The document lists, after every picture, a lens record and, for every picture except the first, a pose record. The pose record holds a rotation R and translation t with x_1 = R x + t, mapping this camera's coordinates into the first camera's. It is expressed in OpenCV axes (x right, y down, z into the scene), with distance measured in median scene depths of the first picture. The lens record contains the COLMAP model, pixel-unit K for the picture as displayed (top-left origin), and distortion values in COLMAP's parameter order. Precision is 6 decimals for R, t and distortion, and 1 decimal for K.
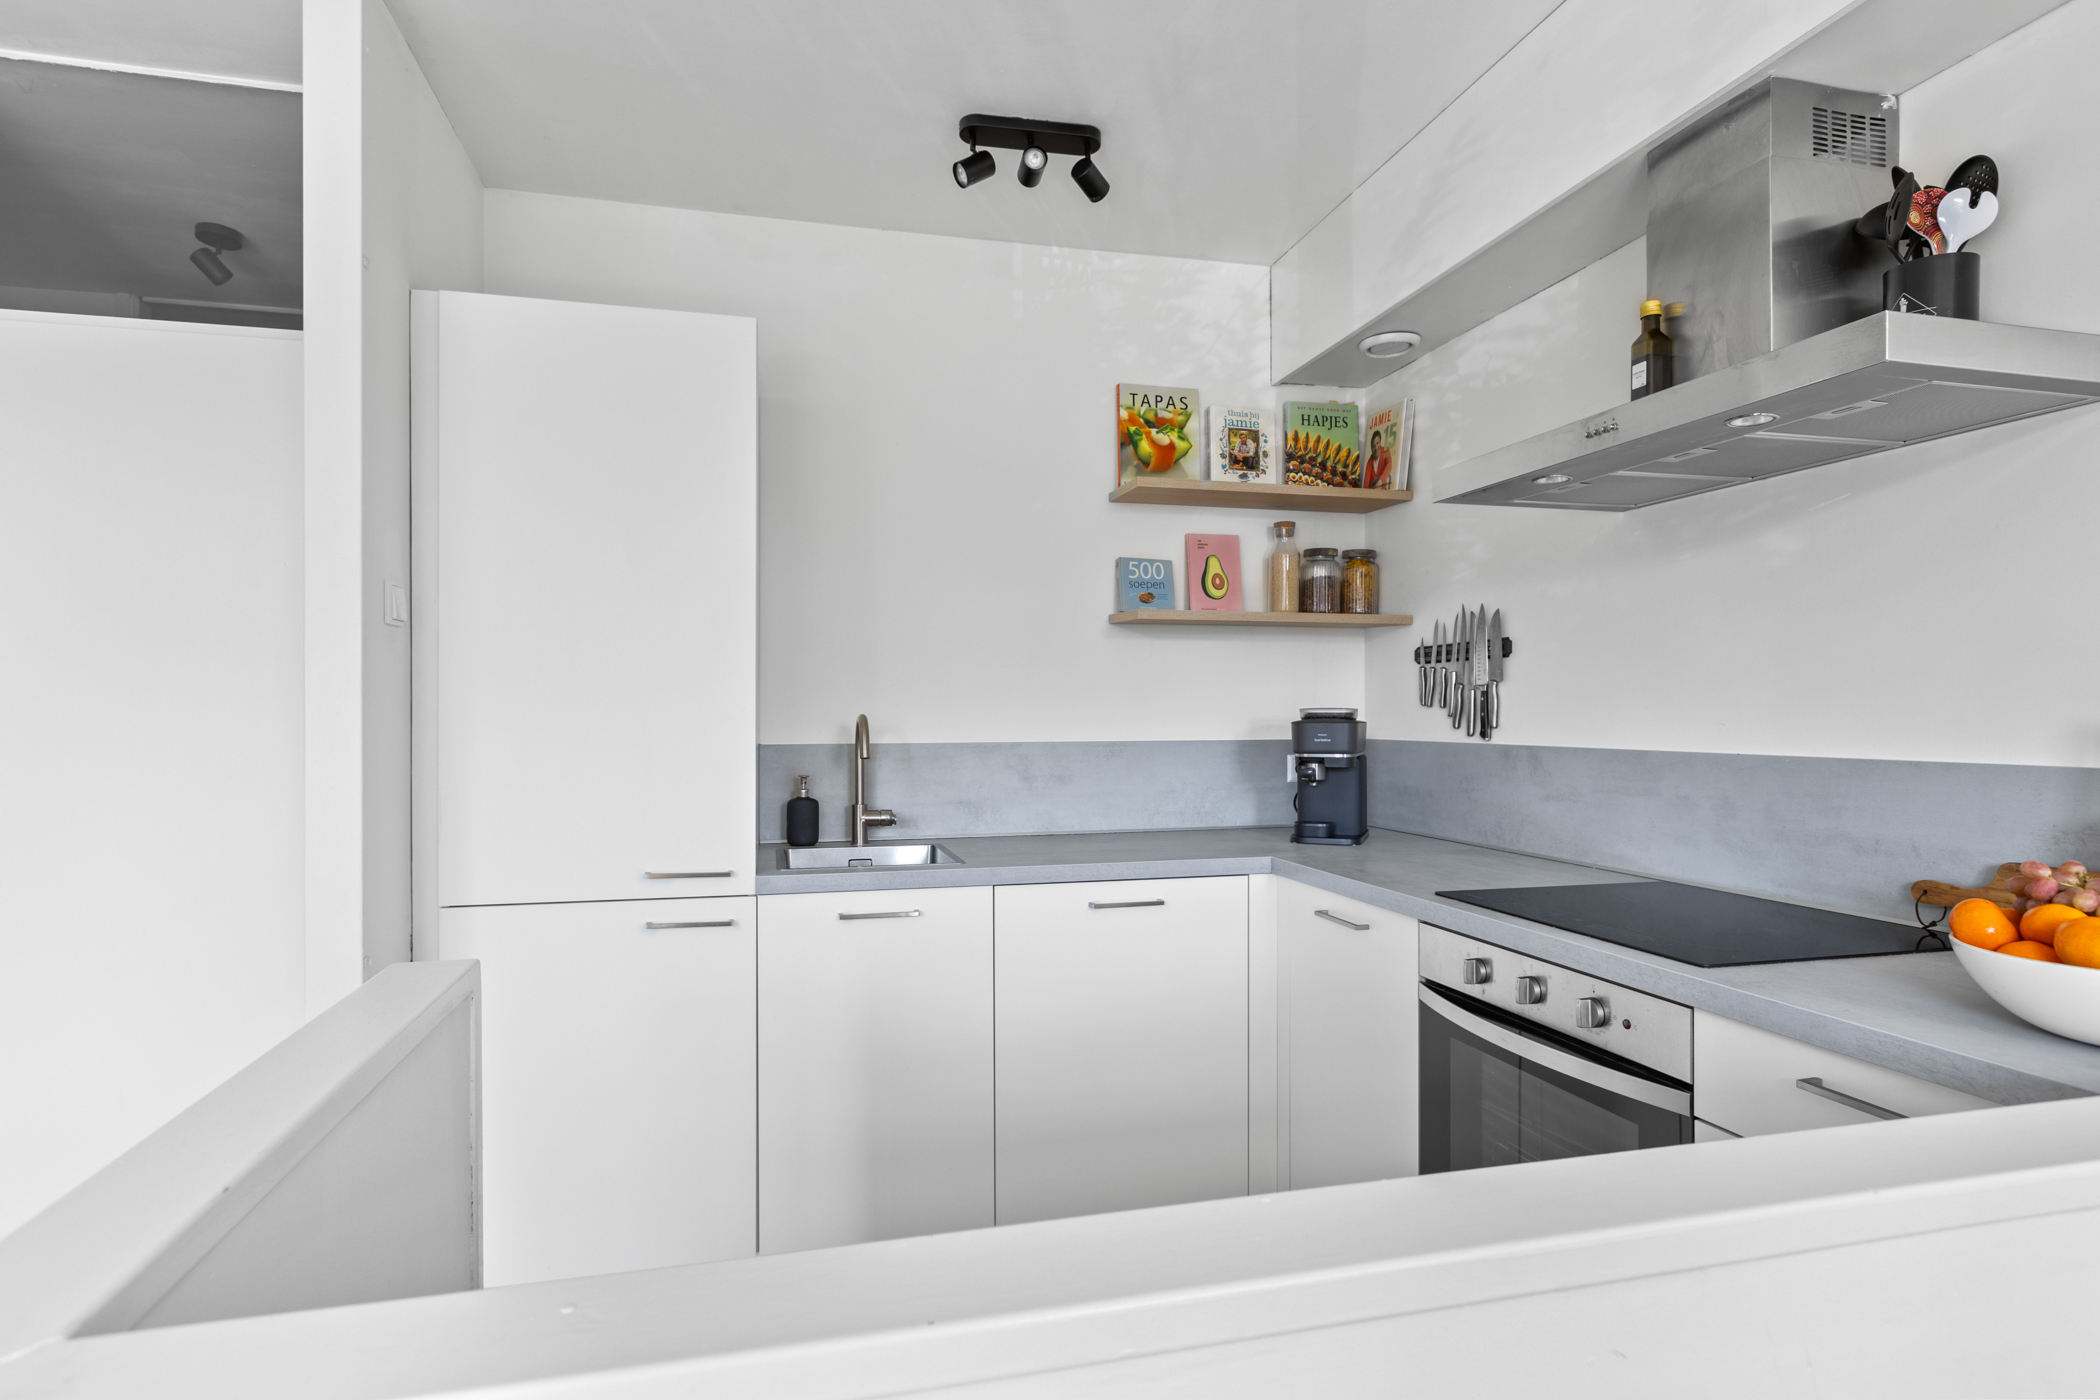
lens RADIAL K [[1035.5, 0, 1053.7], [0, 1035.5, 715.7], [0, 0, 1]] dist [-0.013434, 0.002914]
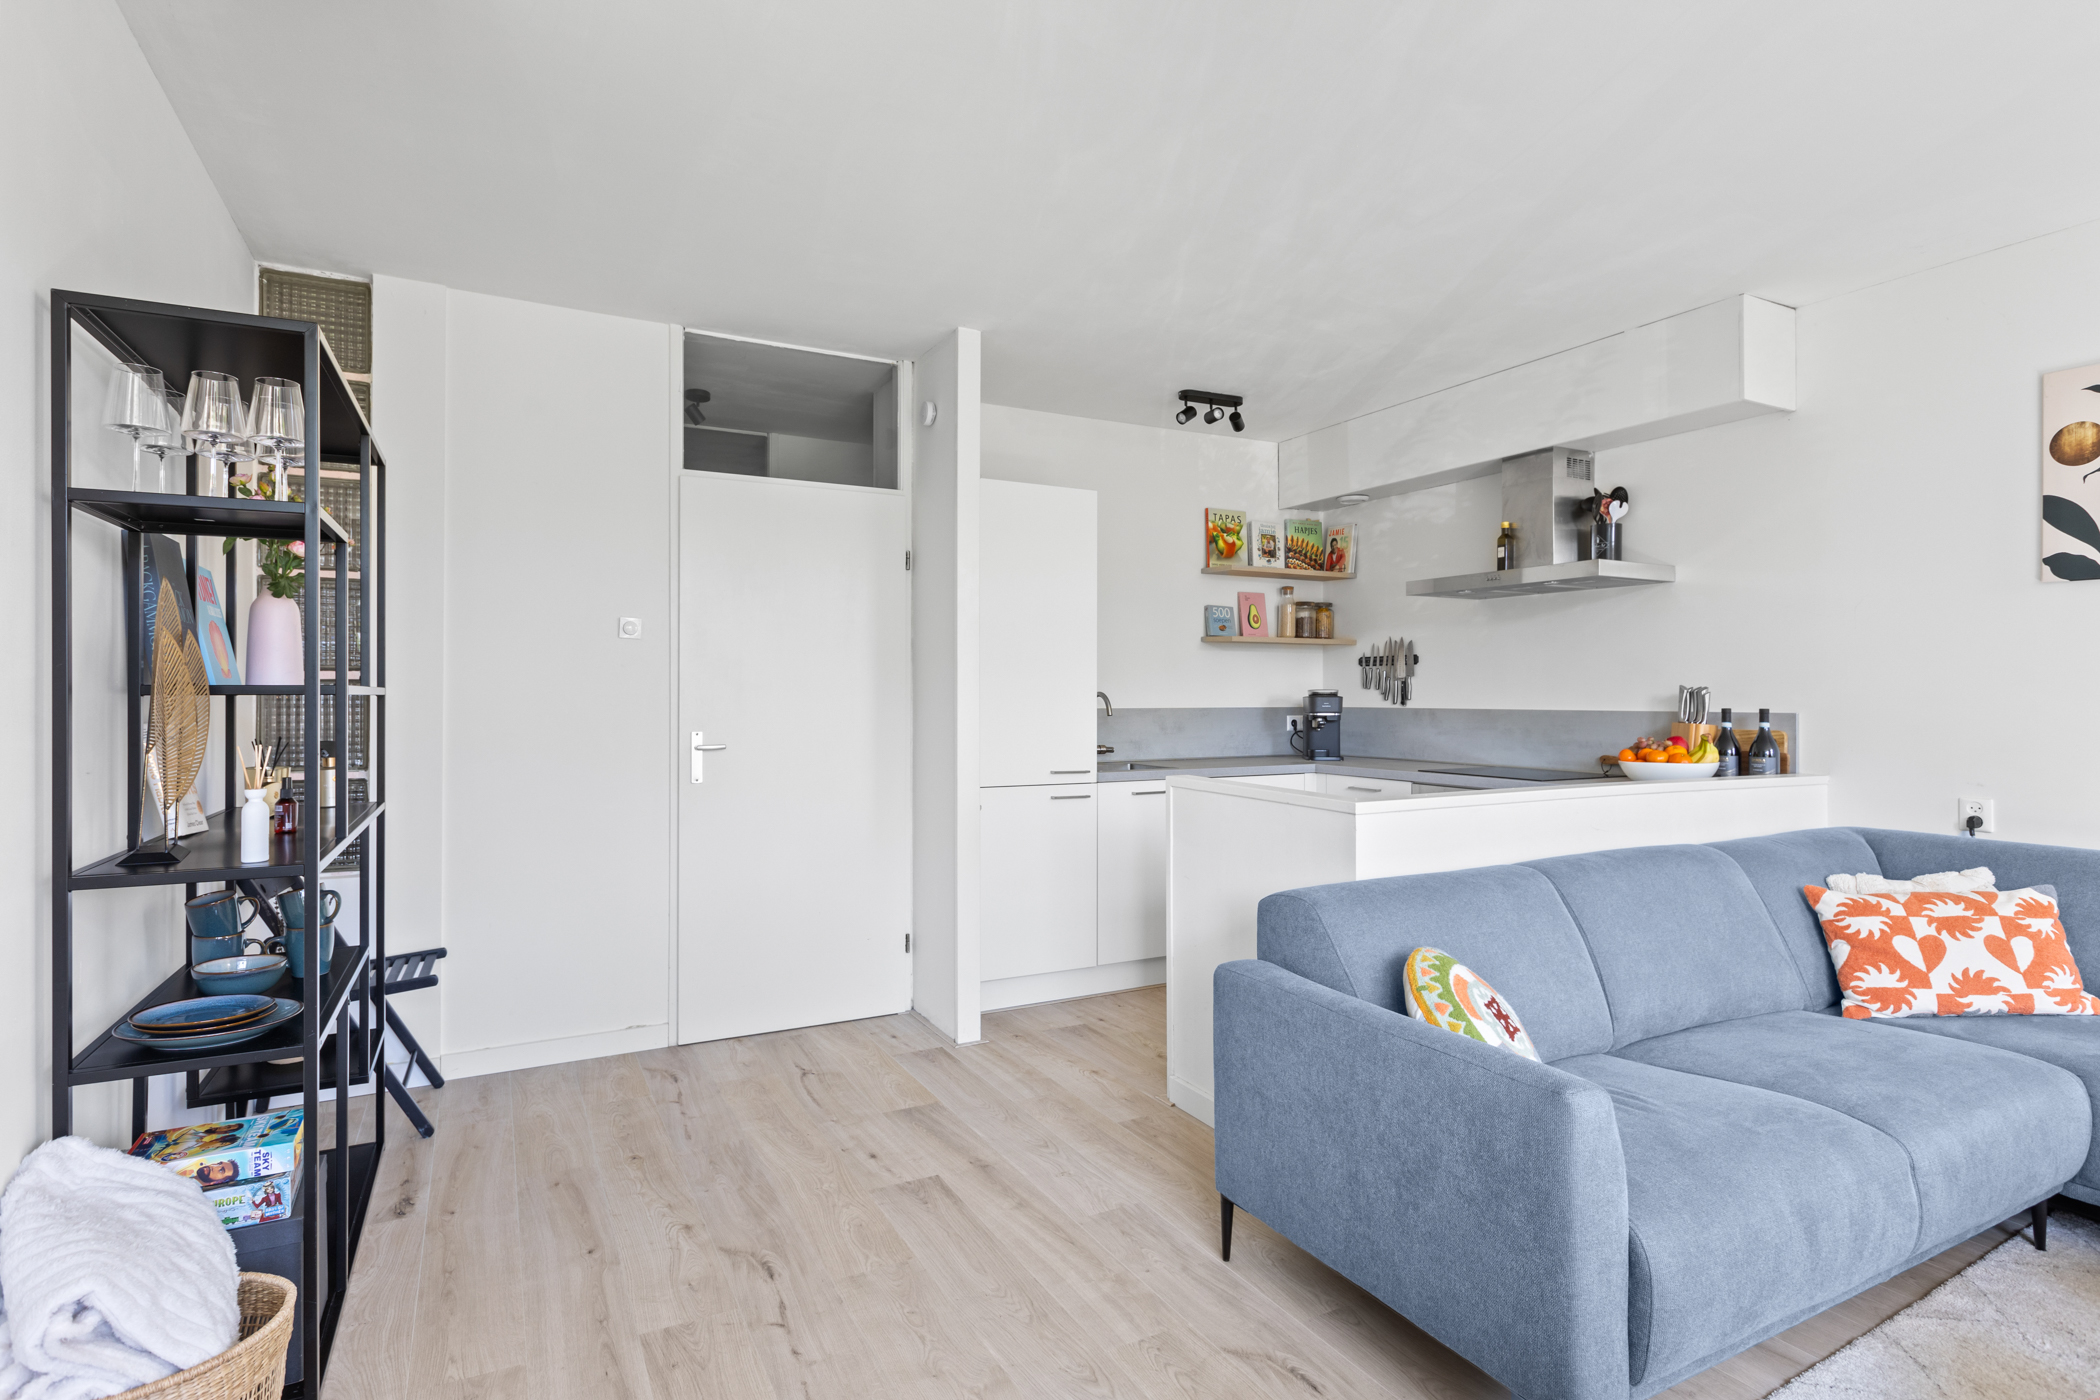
lens RADIAL K [[1020.2, 0, 1042.4], [0, 1020.2, 689.8], [0, 0, 1]] dist [-0.008655, 0.002279]
pose [[0.971377, 0.003694, 0.237516, -0.635135], [-0.001731, 0.999963, -0.008471, 0.009490], [-0.237538, 0.007817, 0.971347, -0.647230]]
